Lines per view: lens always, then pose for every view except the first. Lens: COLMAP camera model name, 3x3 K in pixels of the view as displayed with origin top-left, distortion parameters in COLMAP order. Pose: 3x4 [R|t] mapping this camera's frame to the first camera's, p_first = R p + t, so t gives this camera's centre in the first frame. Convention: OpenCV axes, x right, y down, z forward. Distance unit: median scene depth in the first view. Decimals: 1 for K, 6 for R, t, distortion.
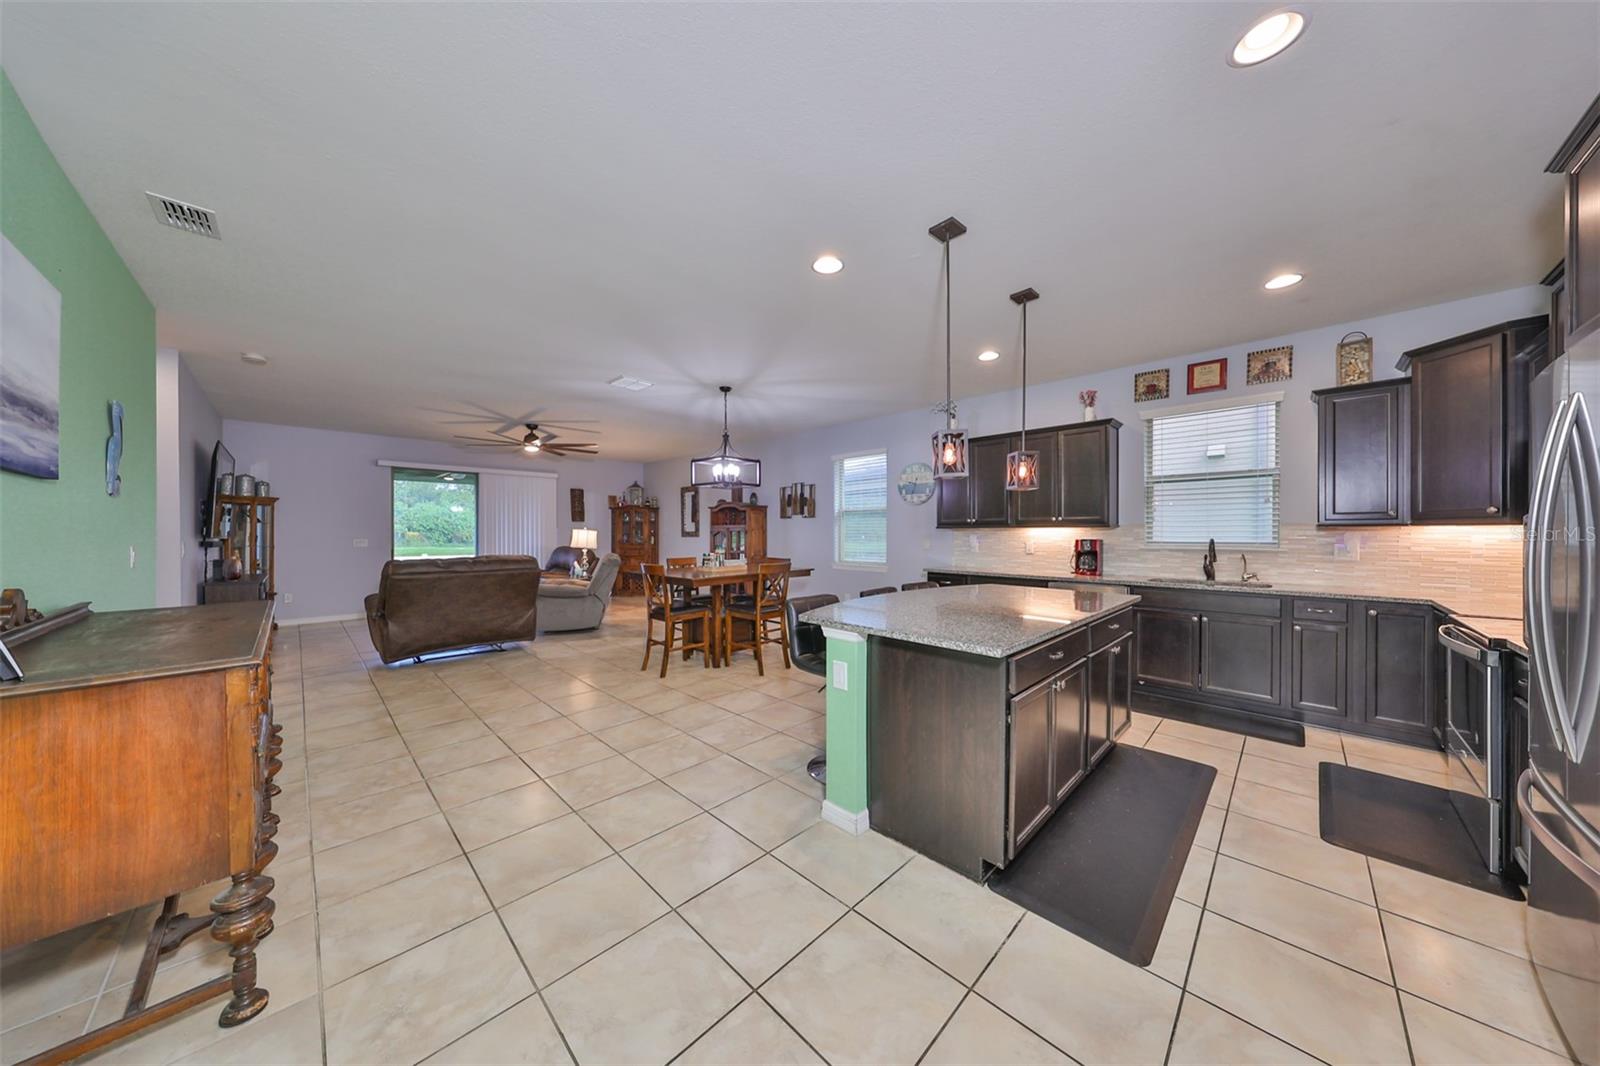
lens RADIAL K [[496.8, 0, 791.6], [0, 496.8, 531.4], [0, 0, 1]] dist [0.004441, -0.000249]
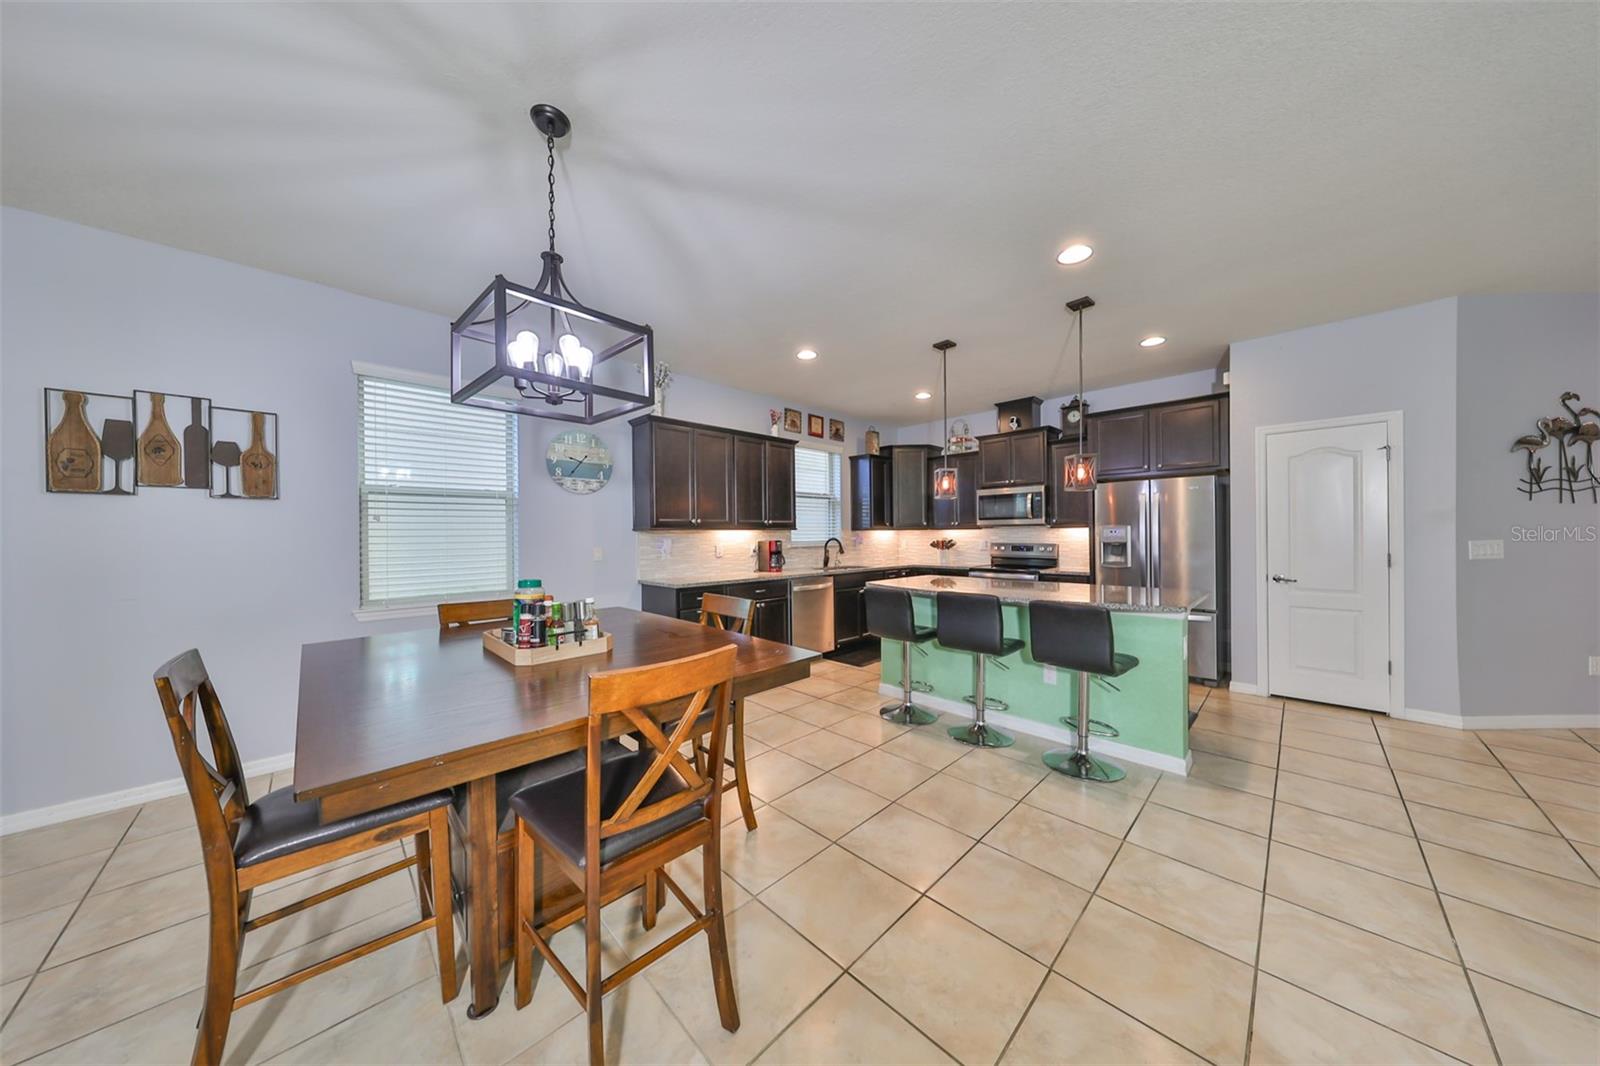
lens RADIAL K [[496.8, 0, 809.3], [0, 496.8, 532.2], [0, 0, 1]] dist [0.004441, -0.000249]
pose [[-0.007061, 0.004676, 0.999964, -0.397065], [0.006634, 0.999967, -0.004629, 0.001986], [-0.999953, 0.006601, -0.007091, 0.680234]]
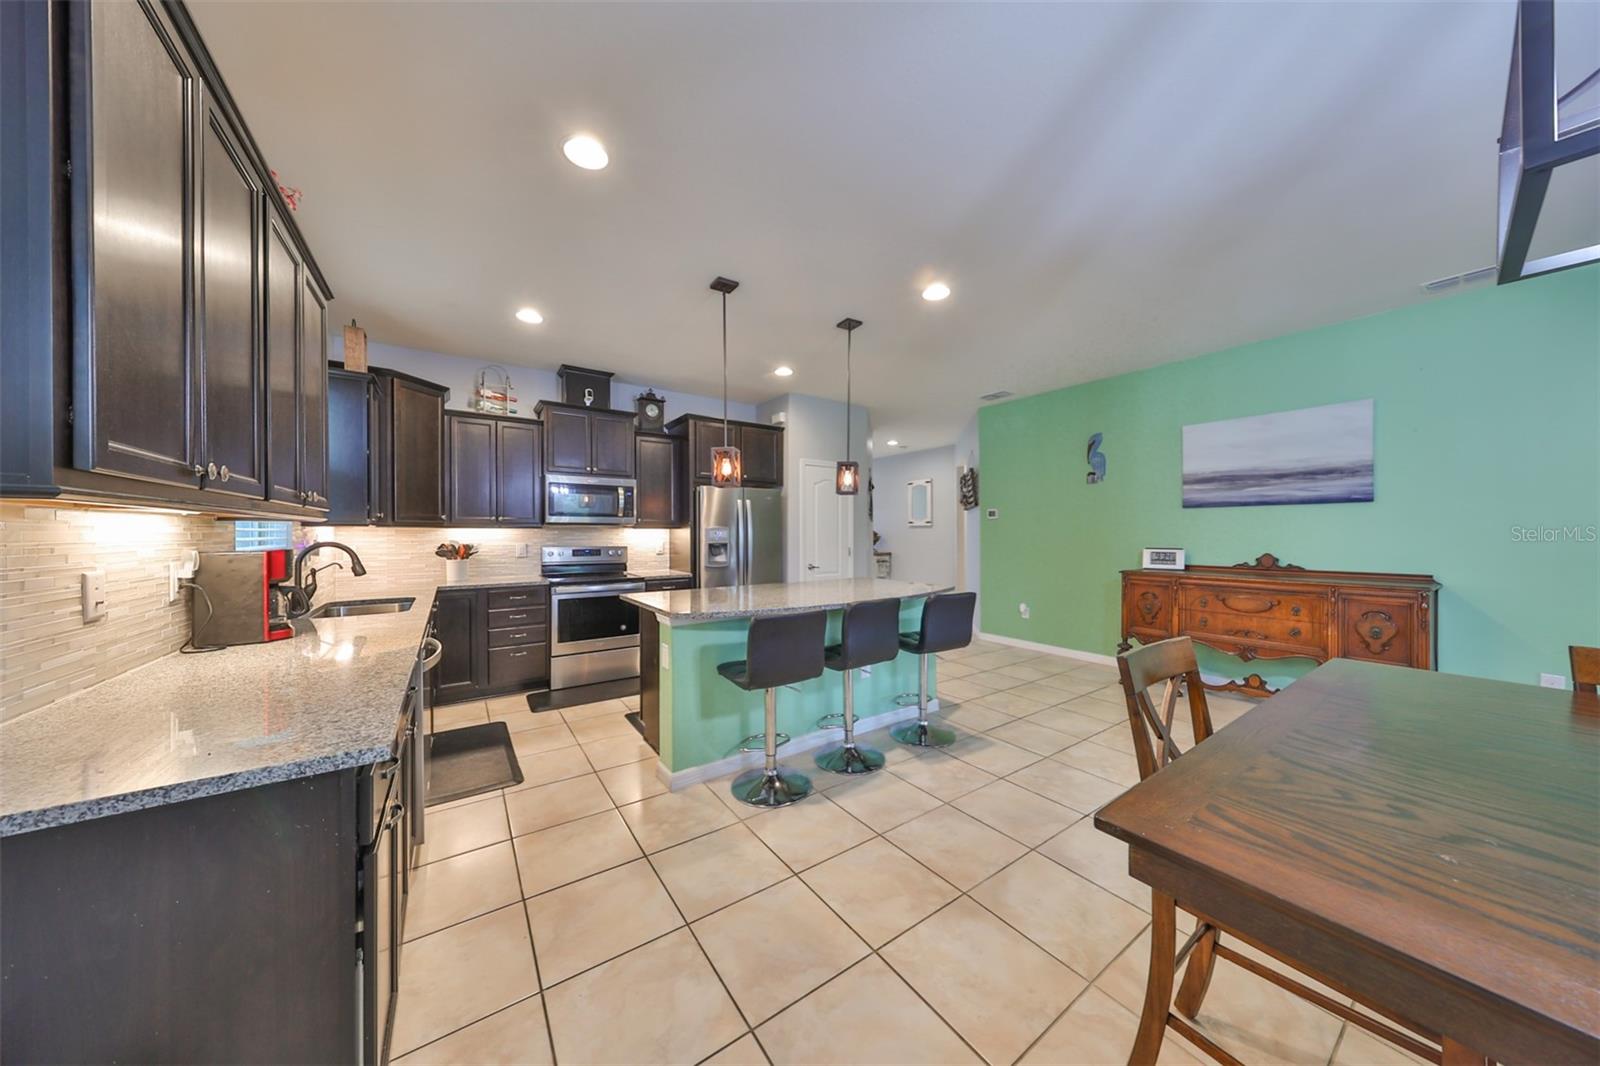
lens RADIAL K [[496.8, 0, 800.6], [0, 496.8, 535.2], [0, 0, 1]] dist [0.004441, -0.000249]
pose [[-0.984611, -0.001592, 0.174756, 0.076726], [-0.001442, 0.999998, 0.000990, 0.002329], [-0.174757, 0.000722, -0.984611, 0.960714]]
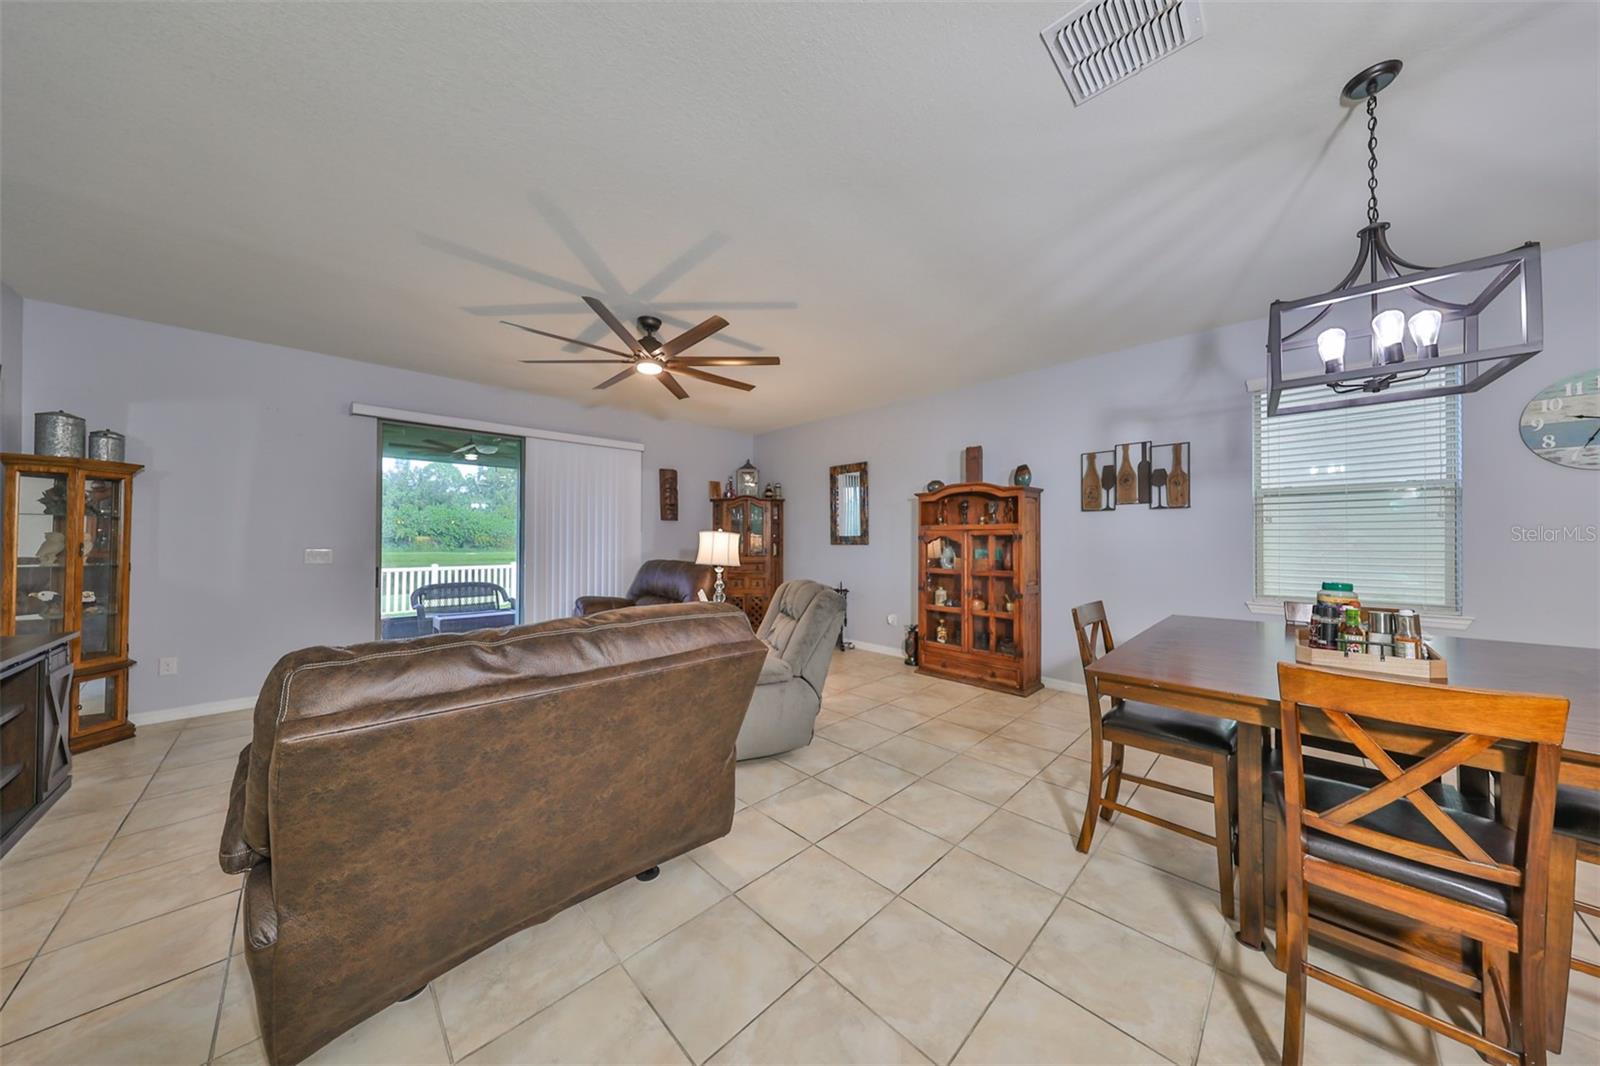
lens RADIAL K [[496.8, 0, 778.6], [0, 496.8, 531.0], [0, 0, 1]] dist [0.004441, -0.000249]
pose [[0.999548, 0.001197, -0.030033, -0.411590], [-0.001523, 0.999940, -0.010829, 0.001681], [0.030018, 0.010870, 0.999490, 0.557837]]
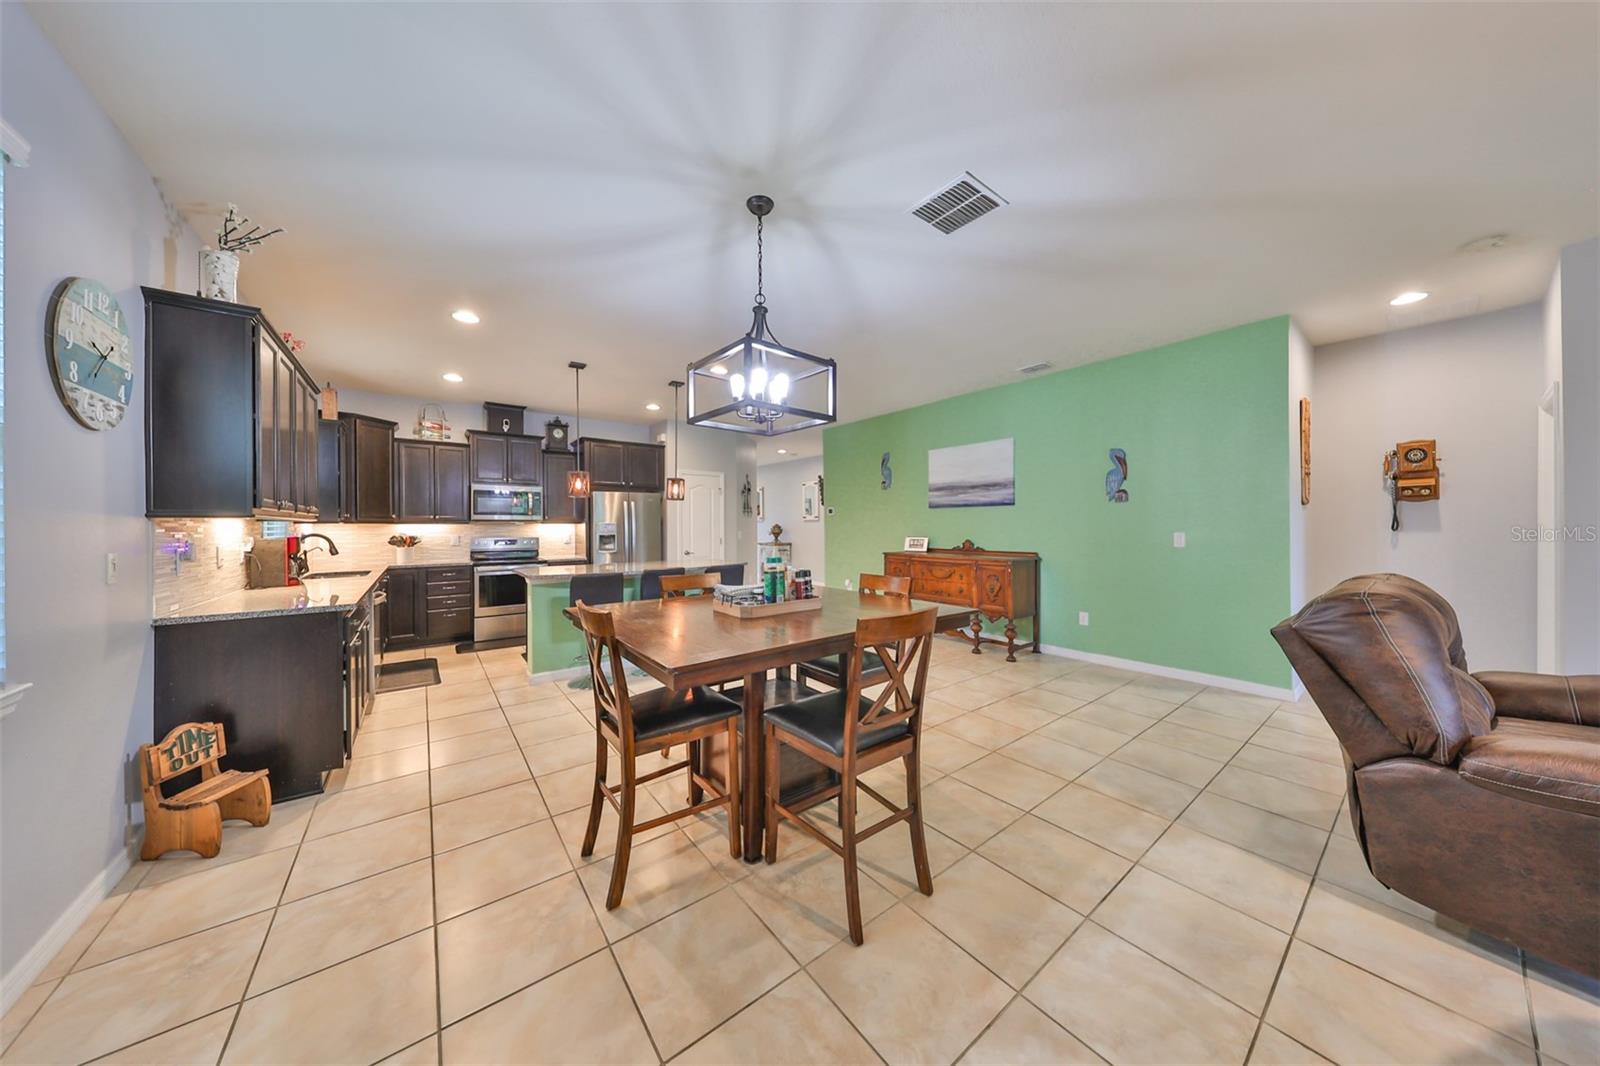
lens RADIAL K [[496.8, 0, 789.4], [0, 496.8, 527.1], [0, 0, 1]] dist [0.004441, -0.000249]
pose [[-0.989385, 0.002296, 0.145297, -0.183374], [0.002176, 0.999997, -0.000983, 0.002147], [-0.145299, -0.000656, -0.989388, 1.184058]]
